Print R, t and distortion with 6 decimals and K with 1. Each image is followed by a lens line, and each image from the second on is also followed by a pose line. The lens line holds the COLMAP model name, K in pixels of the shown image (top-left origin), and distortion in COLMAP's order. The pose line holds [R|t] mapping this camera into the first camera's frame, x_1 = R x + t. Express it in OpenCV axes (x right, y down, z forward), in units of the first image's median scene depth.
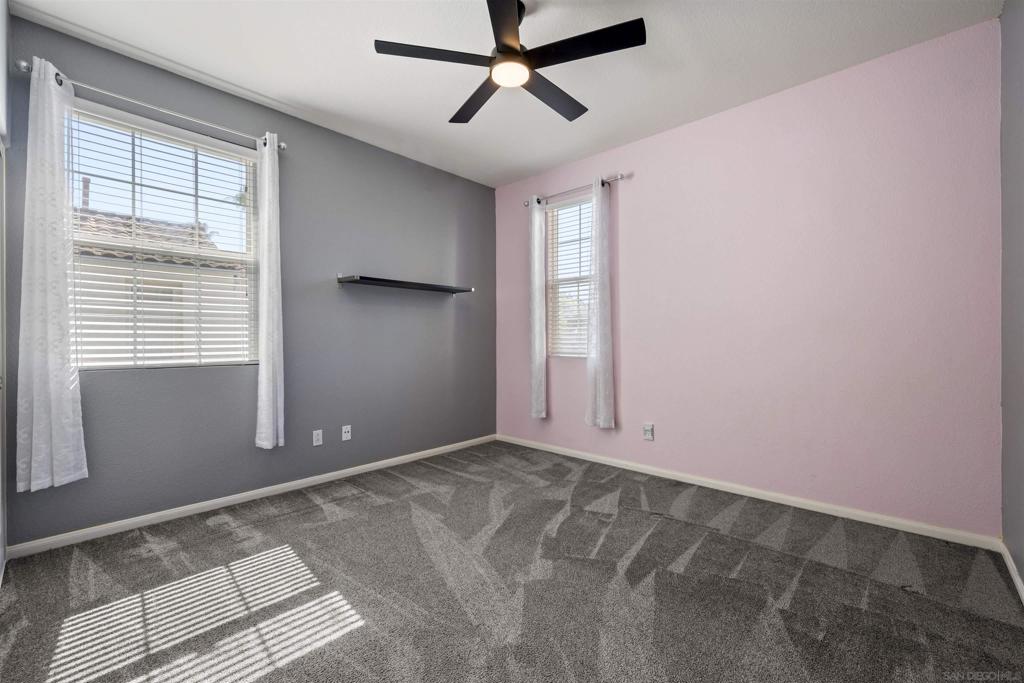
lens RADIAL K [[422.7, 0, 508.6], [0, 422.7, 337.9], [0, 0, 1]] dist [-0.002455, -0.000374]
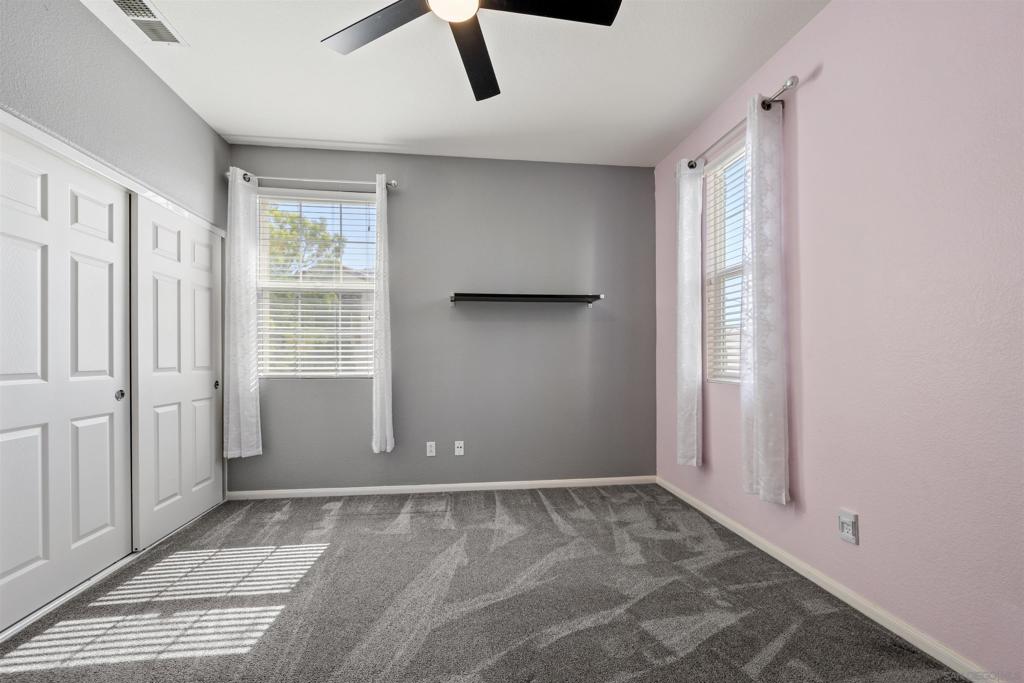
lens RADIAL K [[407.4, 0, 505.5], [0, 407.4, 353.6], [0, 0, 1]] dist [-0.002292, -0.000562]
pose [[0.765751, -0.004515, -0.643121, 0.402412], [0.002528, 0.999989, -0.004011, 0.001396], [0.643132, 0.001445, 0.765754, 0.383635]]
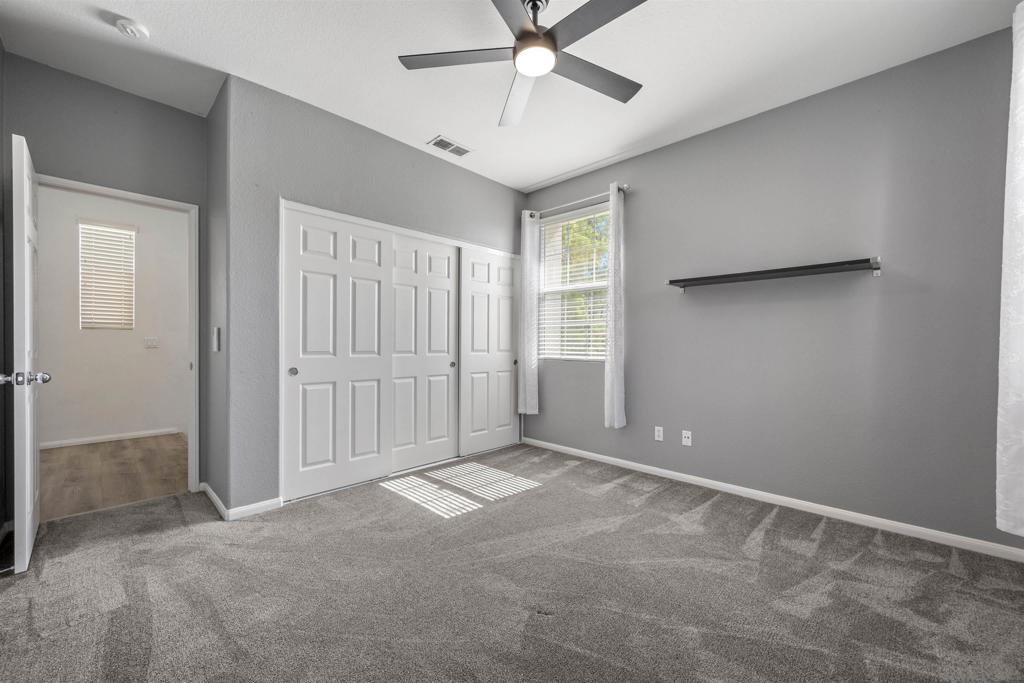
lens RADIAL K [[403.0, 0, 512.0], [0, 403.0, 341.5], [0, 0, 1]] dist [-0.000457, -0.000287]
pose [[-0.019458, -0.002736, -0.999807, 0.686917], [-0.000304, 0.999996, -0.002730, 0.001190], [0.999811, 0.000250, -0.019459, 0.732117]]
